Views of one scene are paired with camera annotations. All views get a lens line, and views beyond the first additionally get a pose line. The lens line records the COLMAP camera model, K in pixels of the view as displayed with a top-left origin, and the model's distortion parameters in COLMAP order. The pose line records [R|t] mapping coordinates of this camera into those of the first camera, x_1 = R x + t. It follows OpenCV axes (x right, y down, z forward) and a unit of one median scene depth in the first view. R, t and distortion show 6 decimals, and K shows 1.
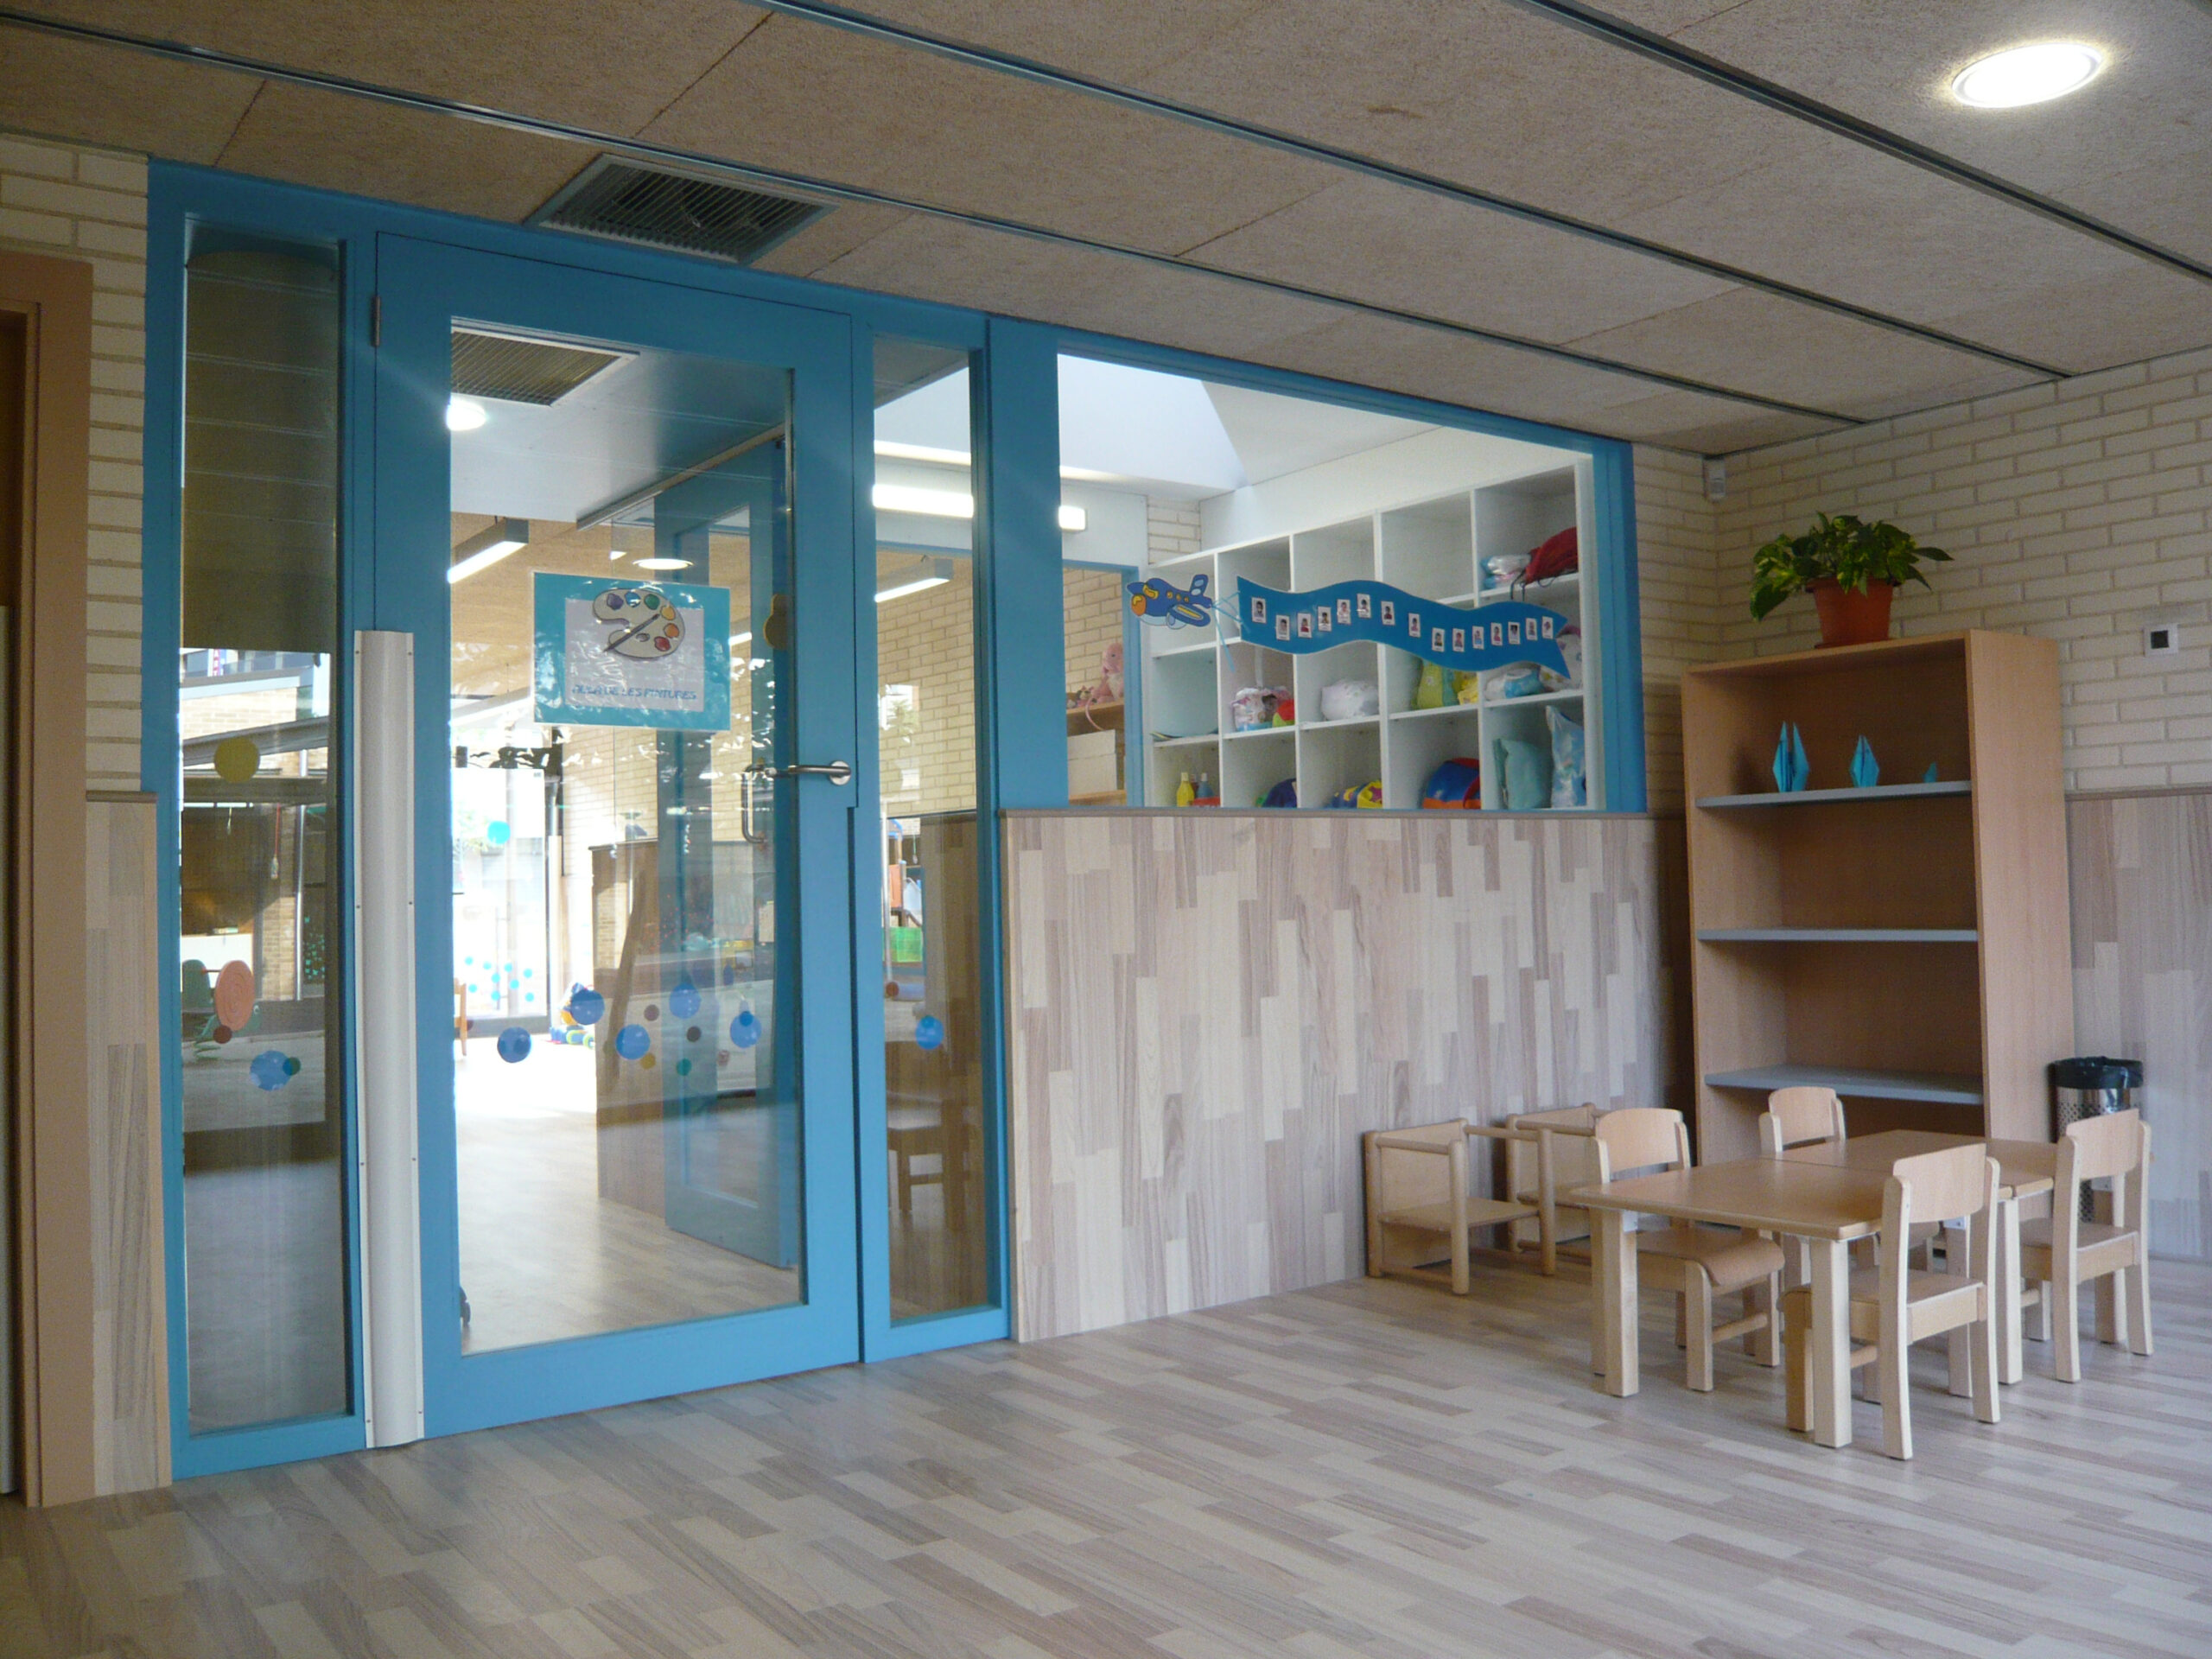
lens RADIAL K [[1861.7, 0, 1106.0], [0, 1861.7, 829.5], [0, 0, 1]] dist [-0.101939, 0.048718]
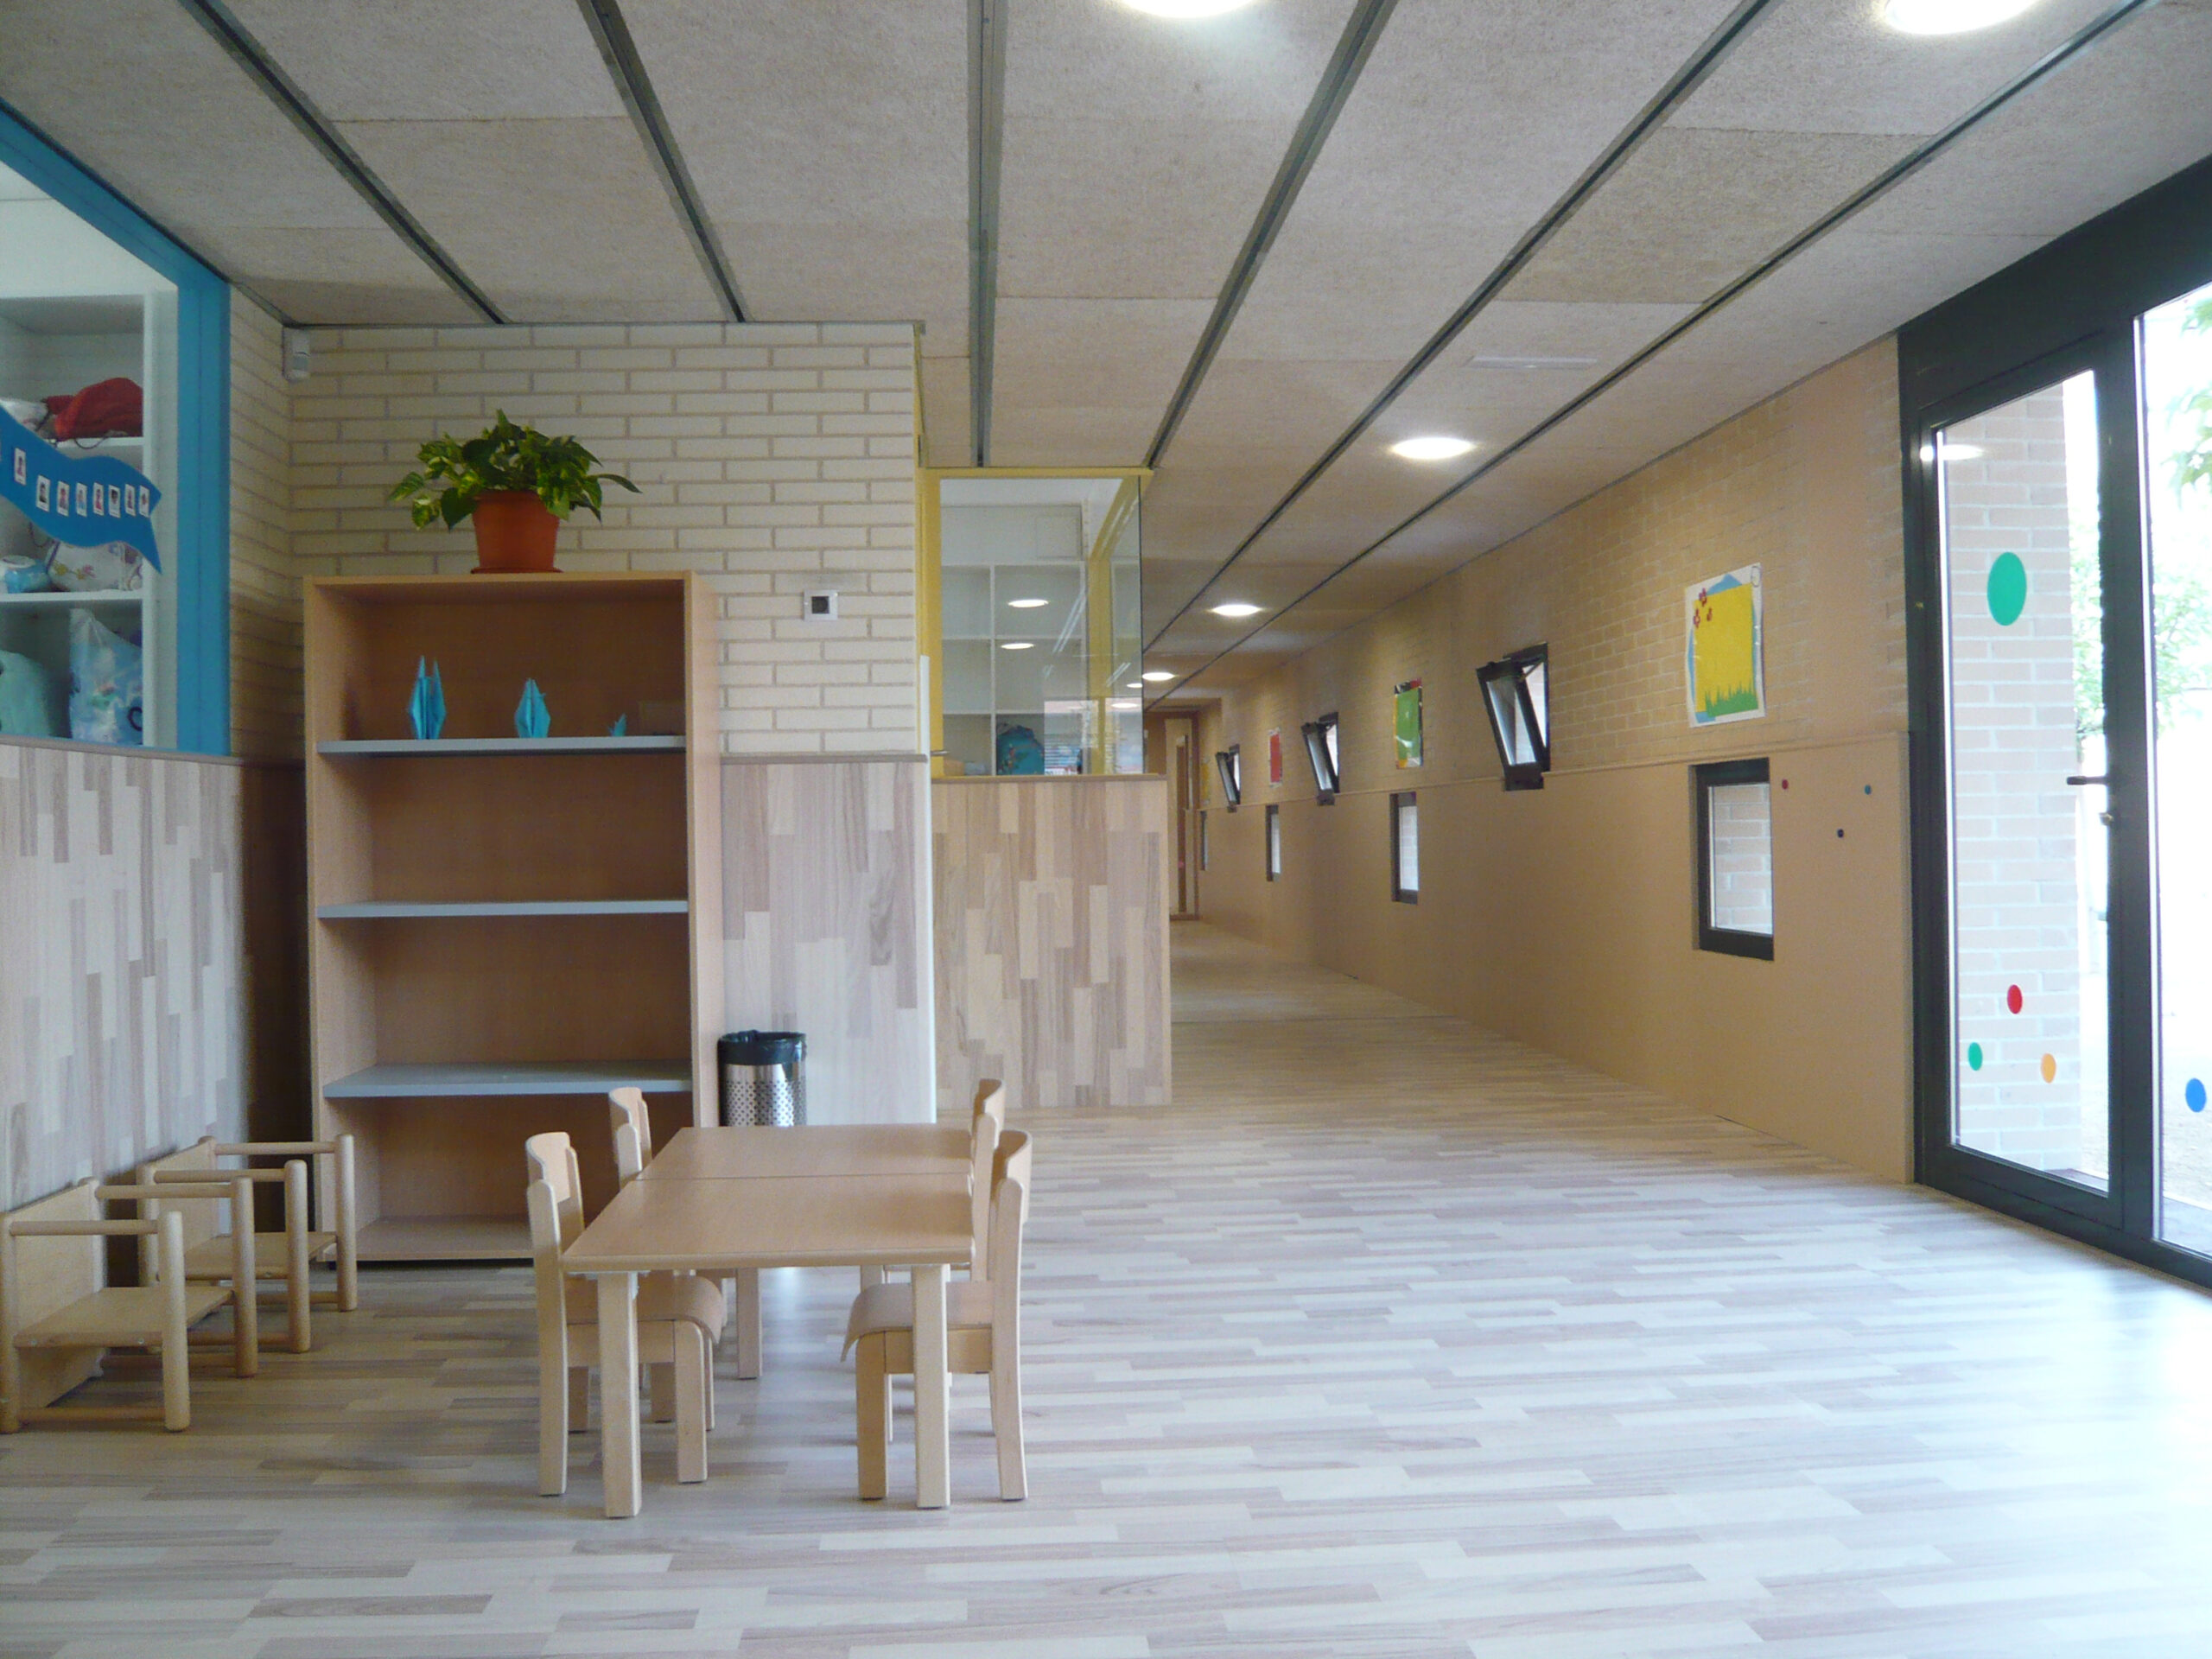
lens RADIAL K [[1861.7, 0, 1106.0], [0, 1861.7, 829.5], [0, 0, 1]] dist [-0.101939, 0.048718]
pose [[0.533594, 0.014800, 0.845612, -0.187193], [-0.025057, 0.999685, -0.001685, 0.015453], [-0.845370, -0.020289, 0.533796, 0.315620]]
